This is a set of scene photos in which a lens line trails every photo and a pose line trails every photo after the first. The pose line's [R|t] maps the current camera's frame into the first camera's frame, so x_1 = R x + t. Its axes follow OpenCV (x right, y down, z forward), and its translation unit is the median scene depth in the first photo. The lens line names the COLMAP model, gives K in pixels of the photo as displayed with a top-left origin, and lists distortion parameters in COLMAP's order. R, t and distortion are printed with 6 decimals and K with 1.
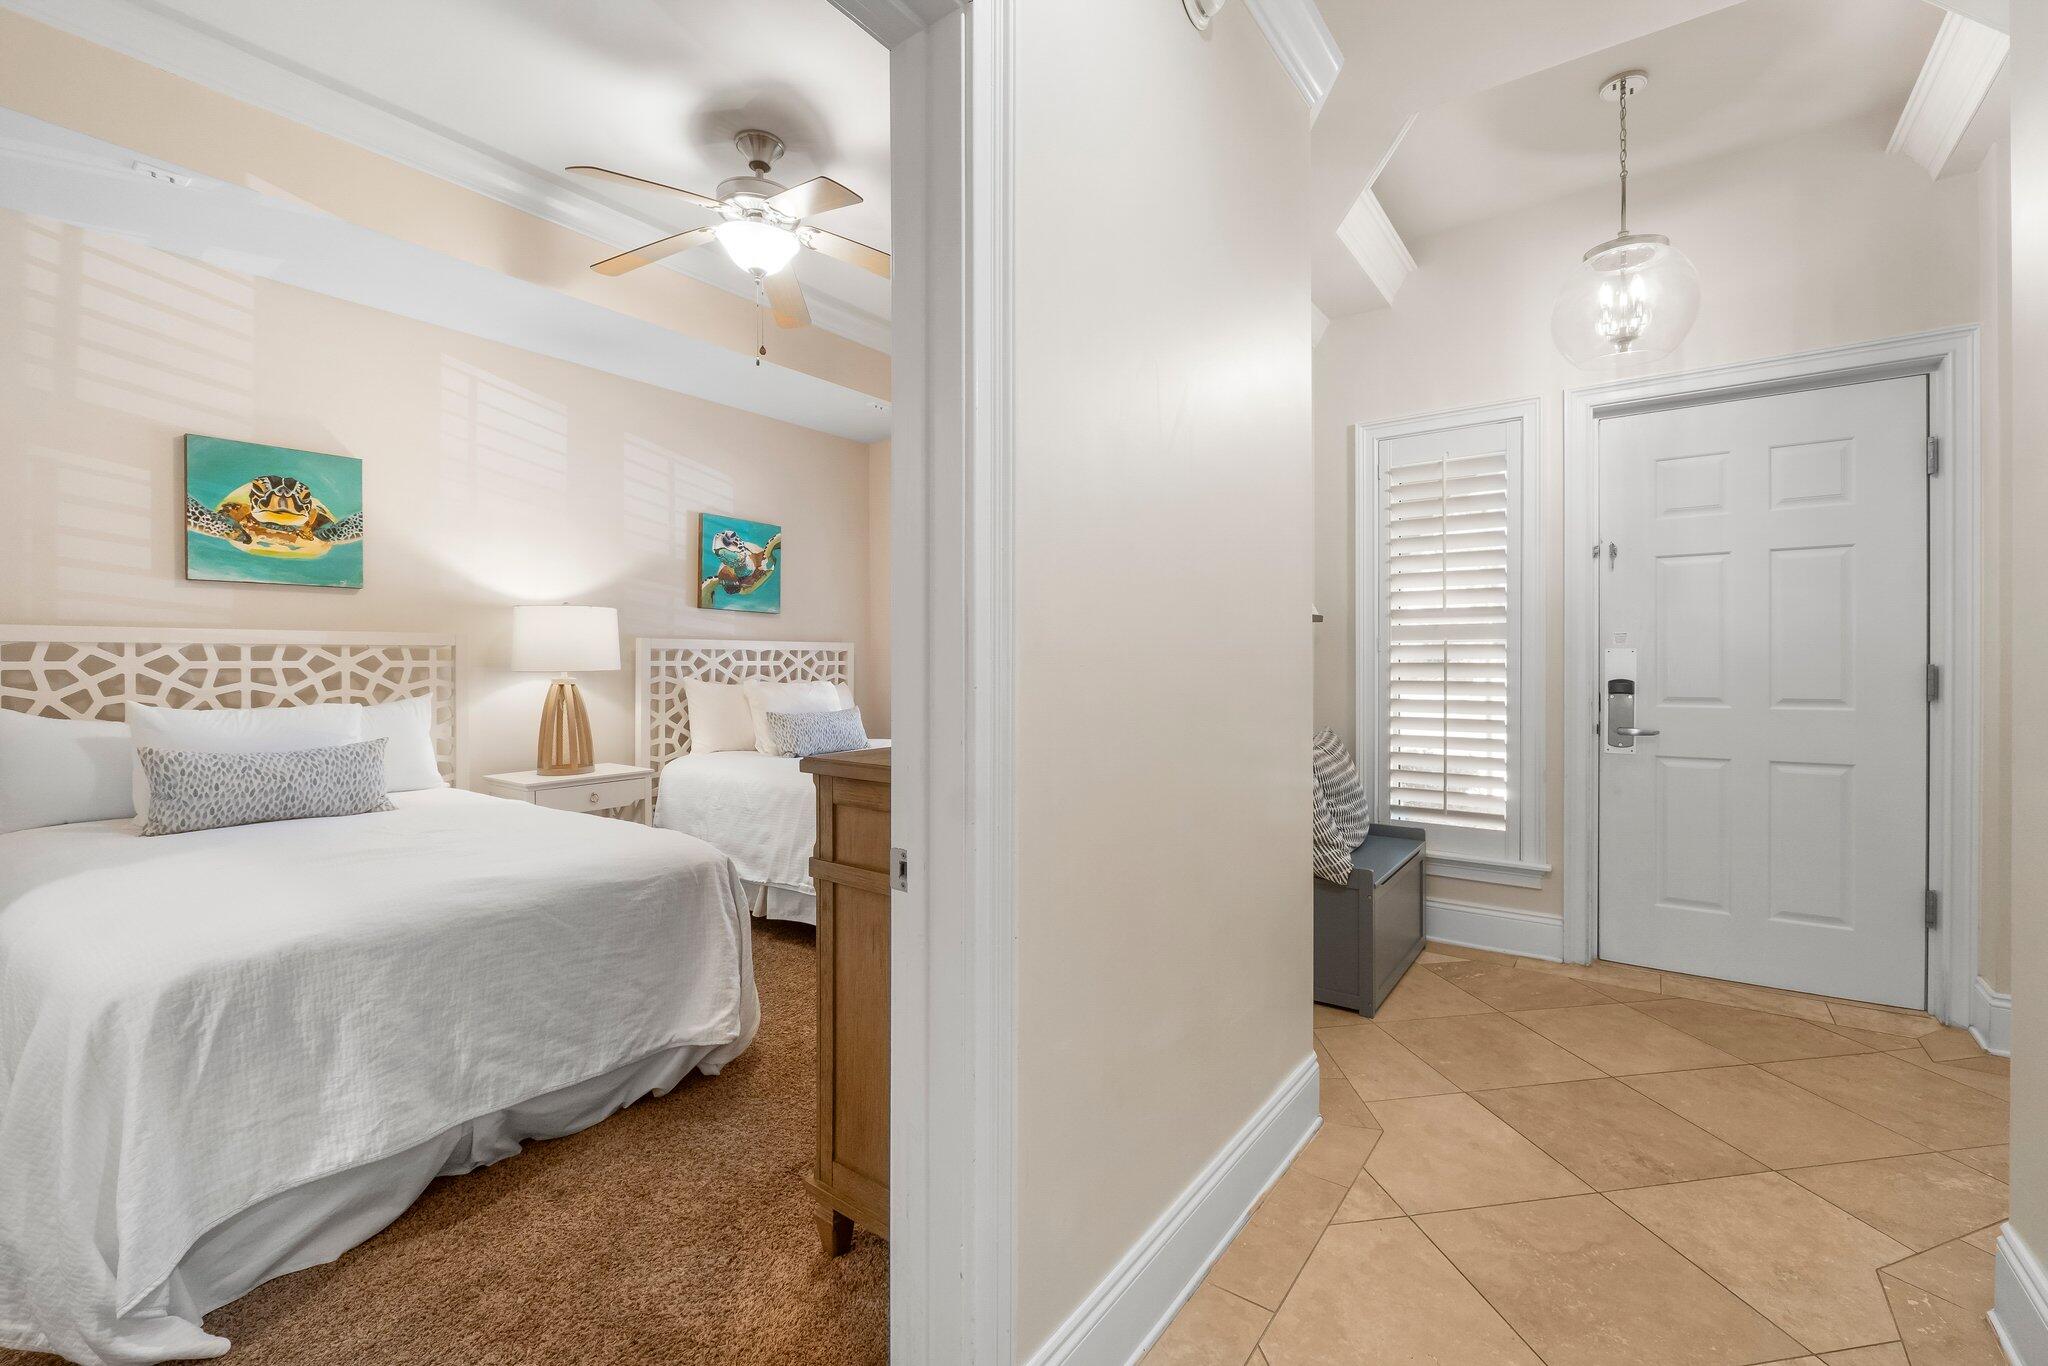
lens RADIAL K [[866.4, 0, 1028.8], [0, 866.4, 670.9], [0, 0, 1]] dist [-0.007990, 0.000681]
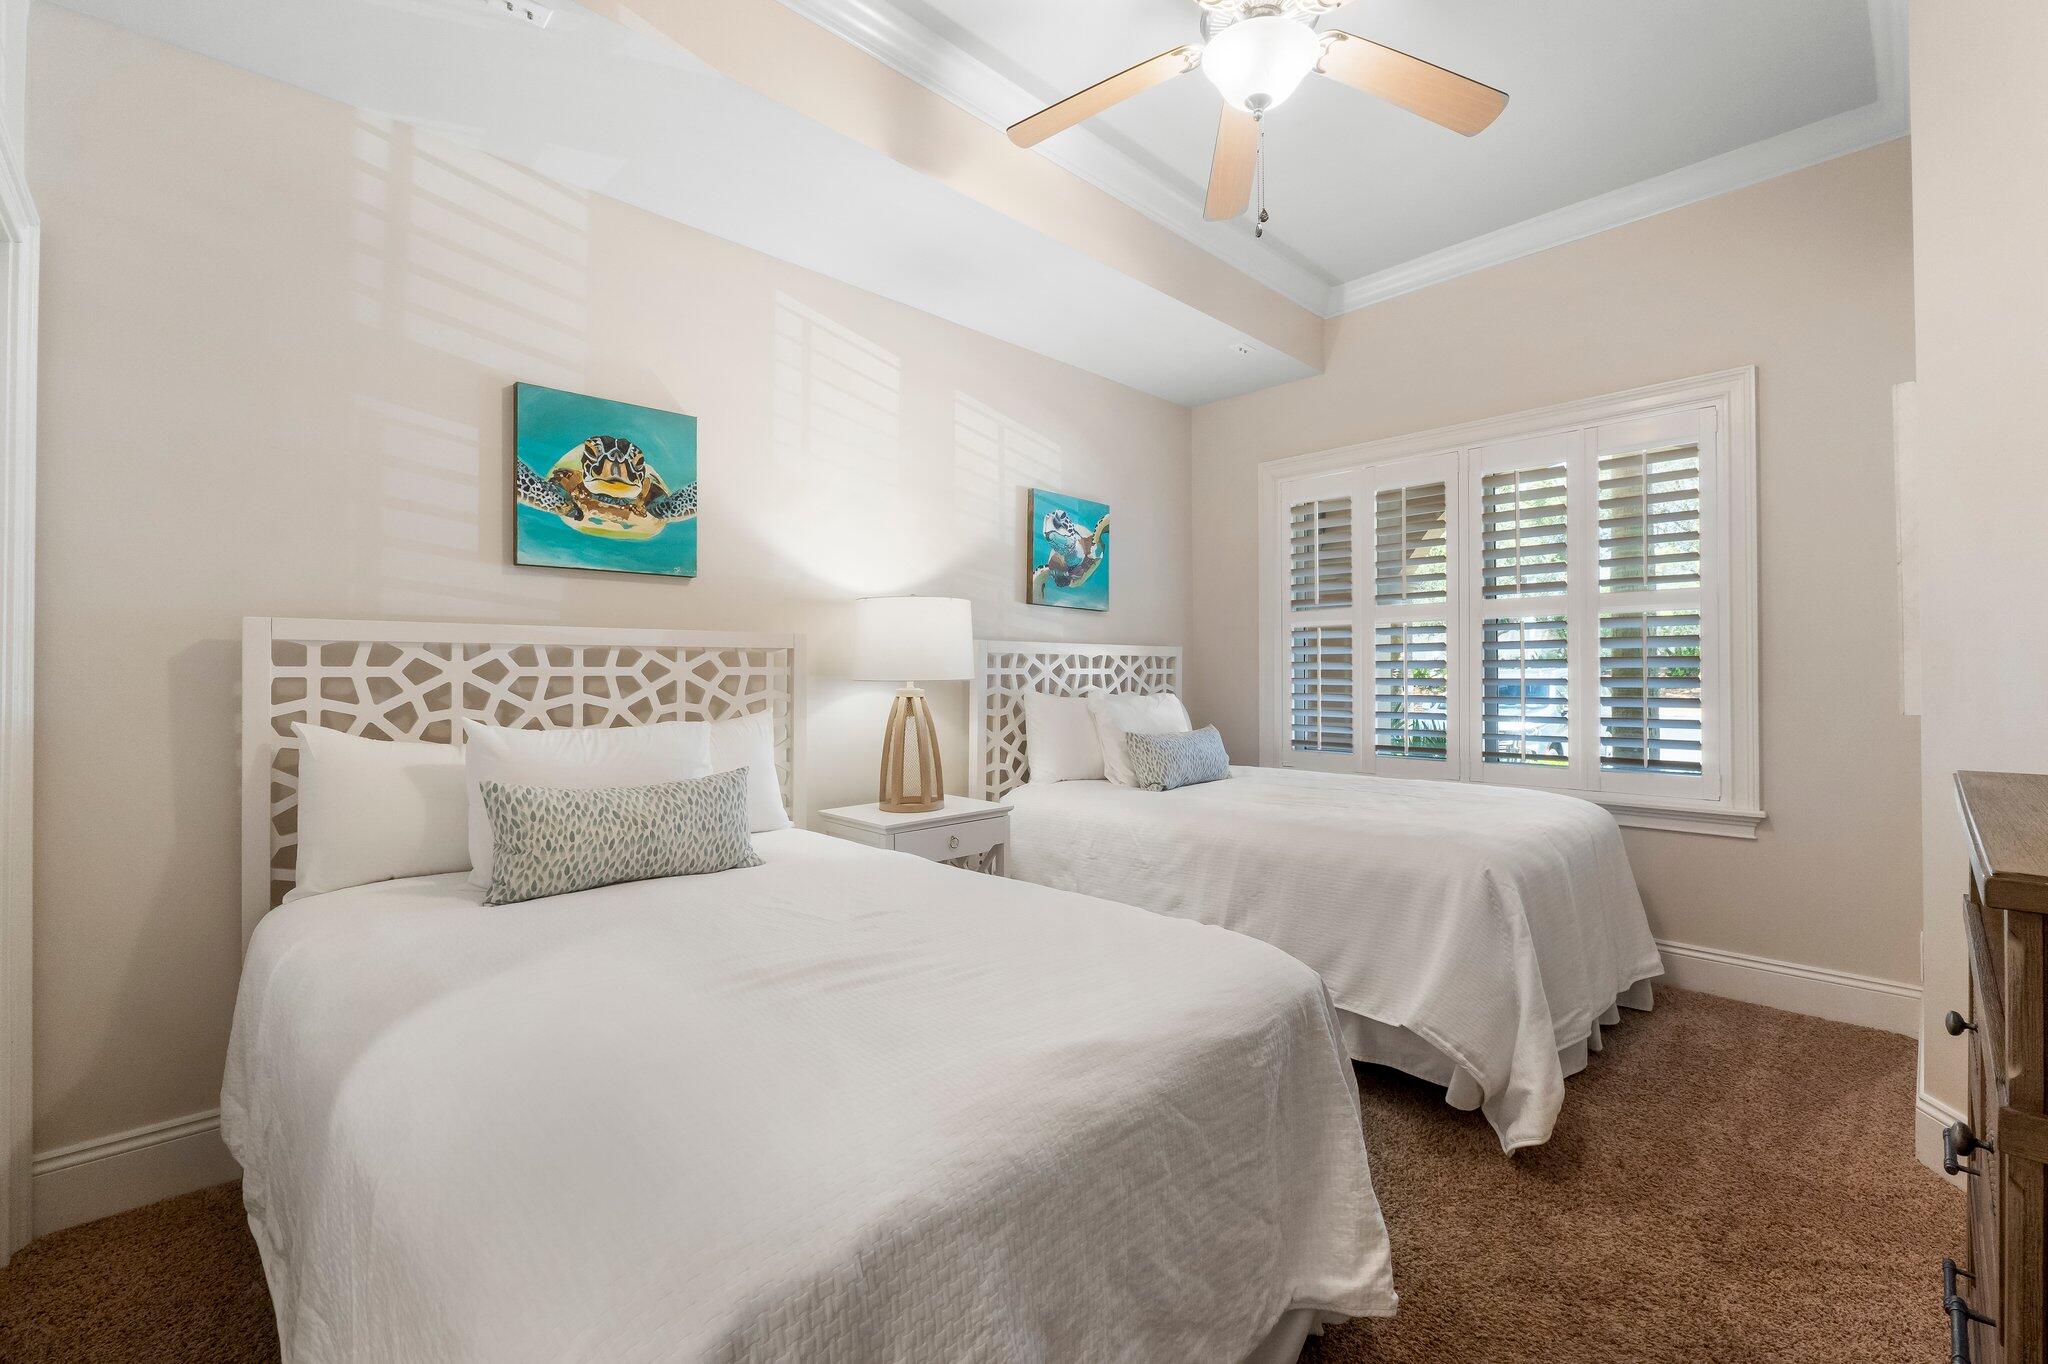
lens RADIAL K [[866.4, 0, 1021.9], [0, 866.4, 667.5], [0, 0, 1]] dist [-0.007990, 0.000681]
pose [[0.985963, -0.003426, -0.166927, -0.353023], [0.000389, 0.999834, -0.018218, 0.003657], [0.166961, 0.017898, 0.985801, 0.268075]]
